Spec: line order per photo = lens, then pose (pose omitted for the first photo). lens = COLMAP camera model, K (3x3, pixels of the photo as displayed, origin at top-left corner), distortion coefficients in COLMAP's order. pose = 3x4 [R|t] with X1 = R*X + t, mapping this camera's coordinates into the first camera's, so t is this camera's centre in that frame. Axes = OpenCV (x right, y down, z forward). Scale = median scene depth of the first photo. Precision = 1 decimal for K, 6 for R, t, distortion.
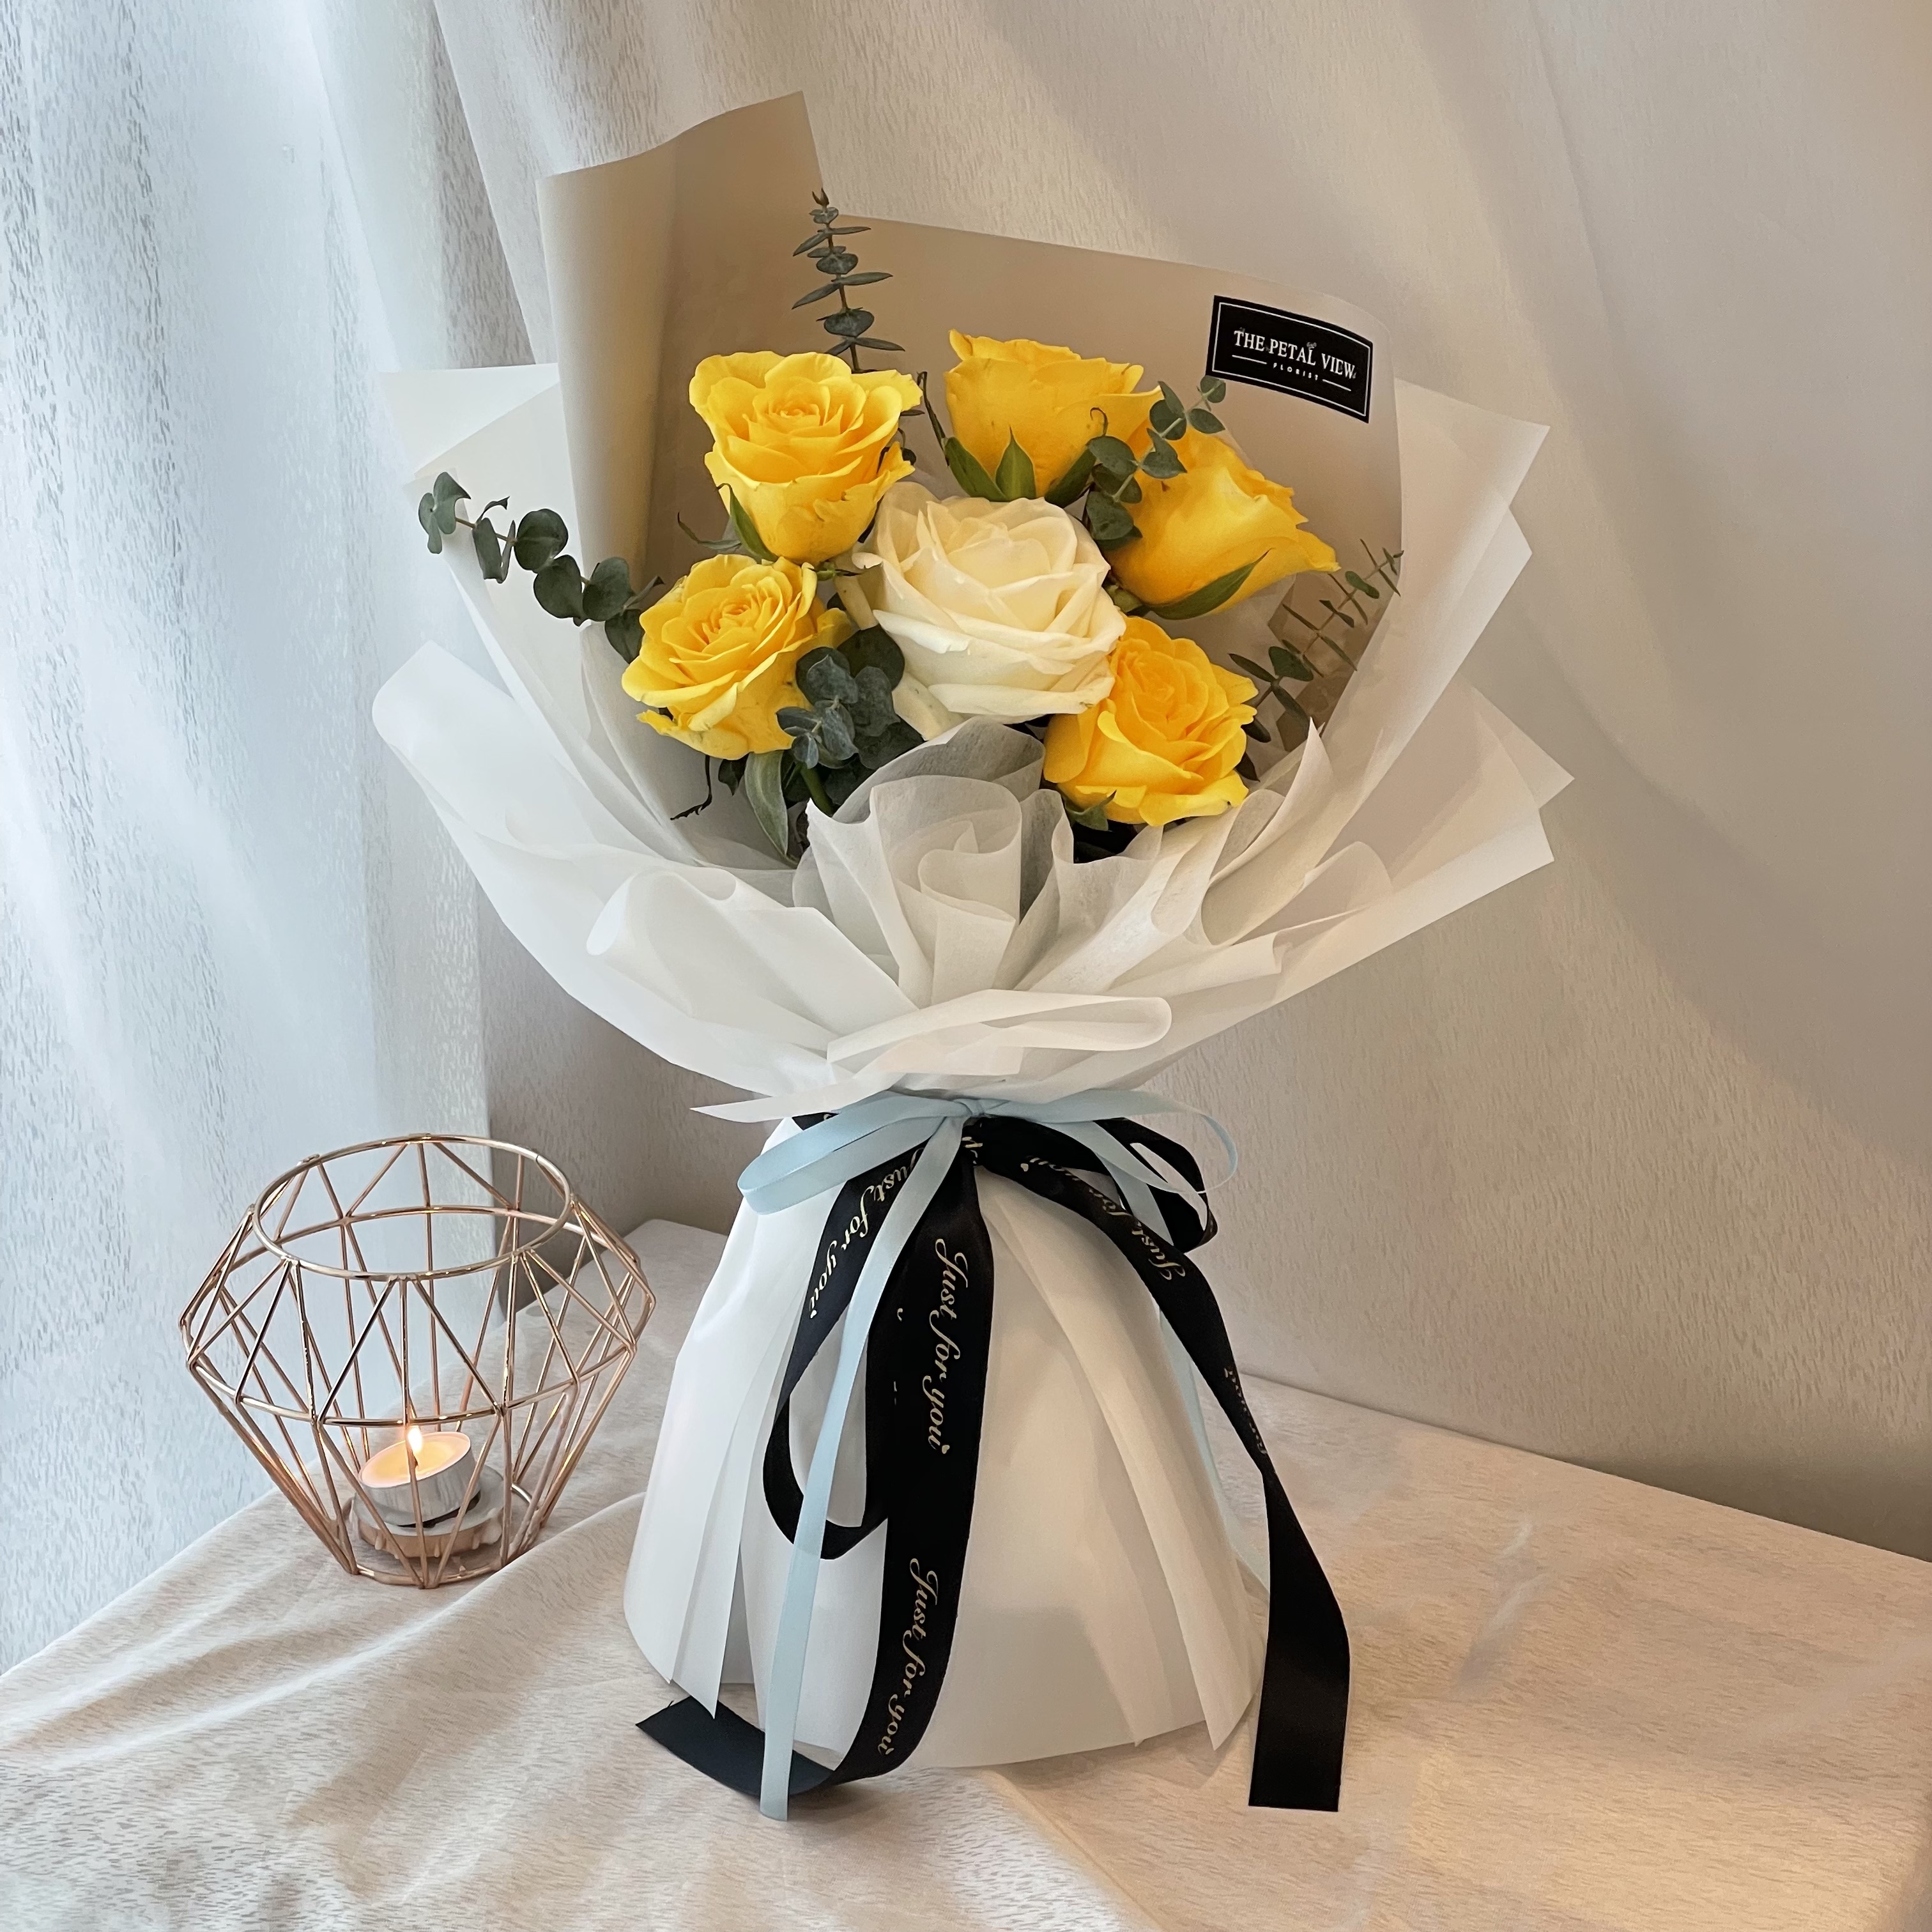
lens RADIAL K [[4094.2, 0, 964.7], [0, 4094.2, 1043.6], [0, 0, 1]] dist [0.103841, -0.267955]
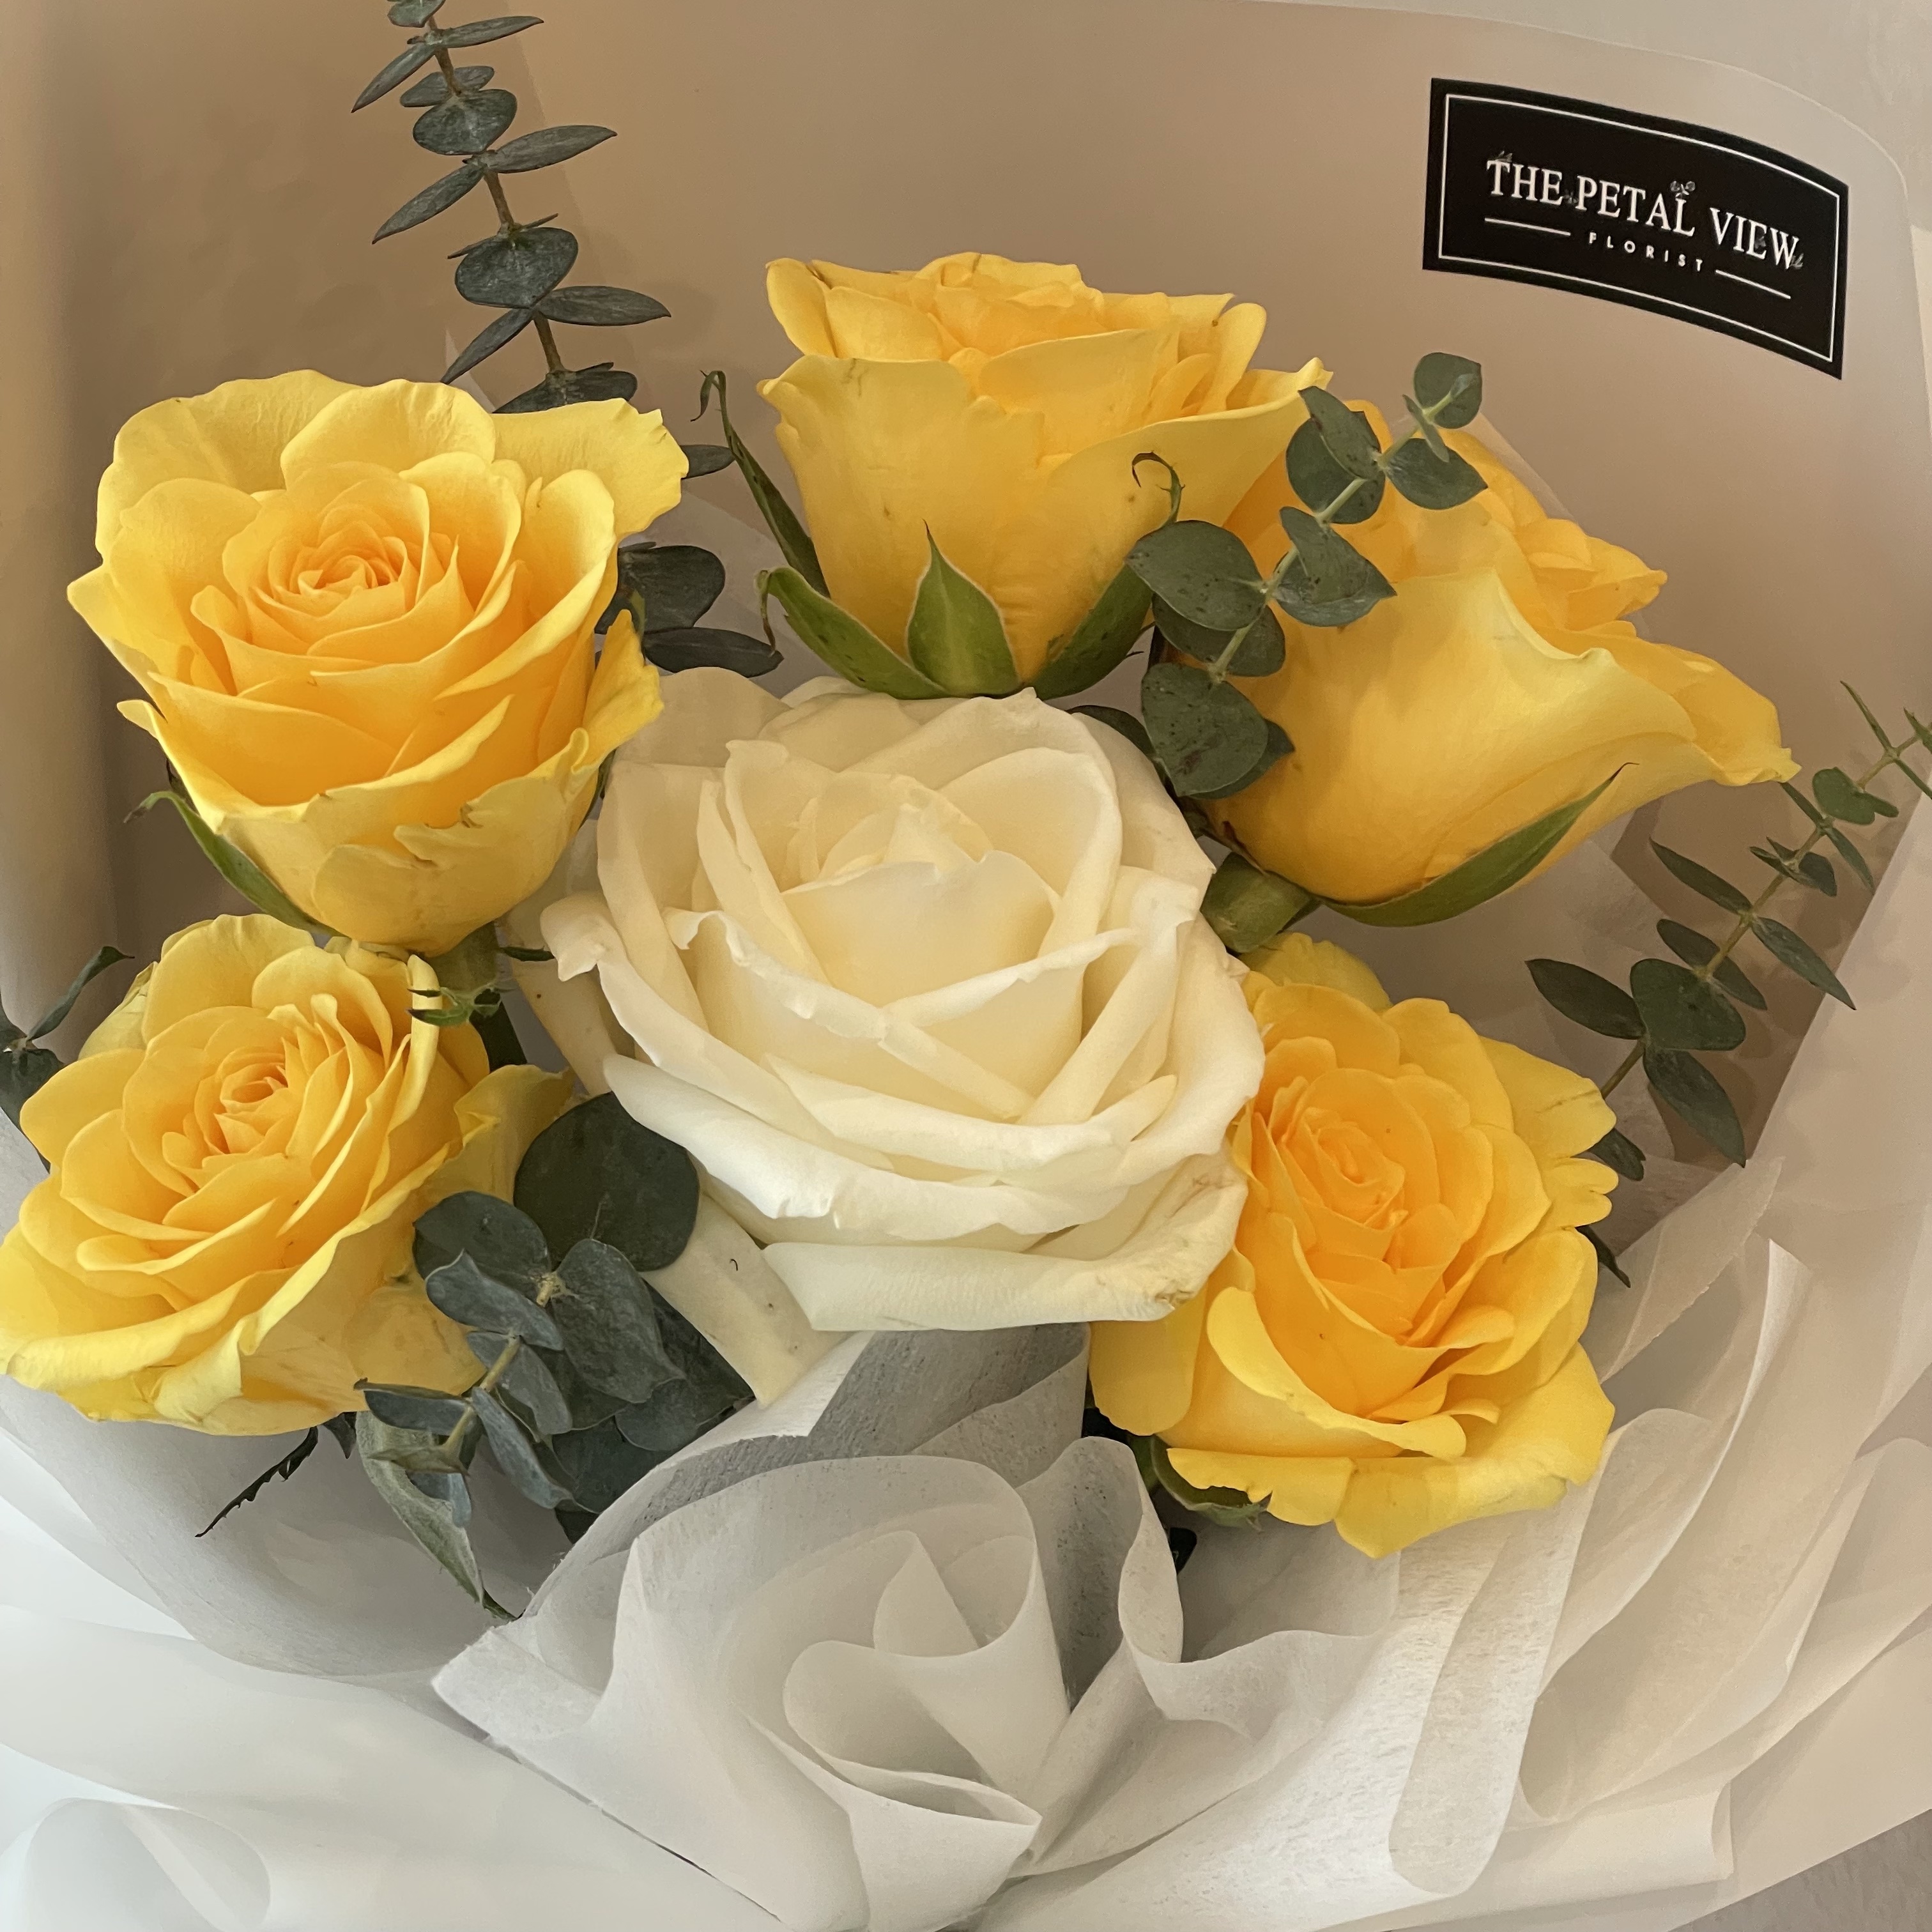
lens RADIAL K [[4094.2, 0, 964.7], [0, 4094.2, 1043.6], [0, 0, 1]] dist [0.103841, -0.267955]
pose [[0.994249, -0.079647, -0.071585, 0.038232], [0.087625, 0.989345, 0.116270, -0.146254], [0.061562, -0.121874, 0.990635, 0.610410]]
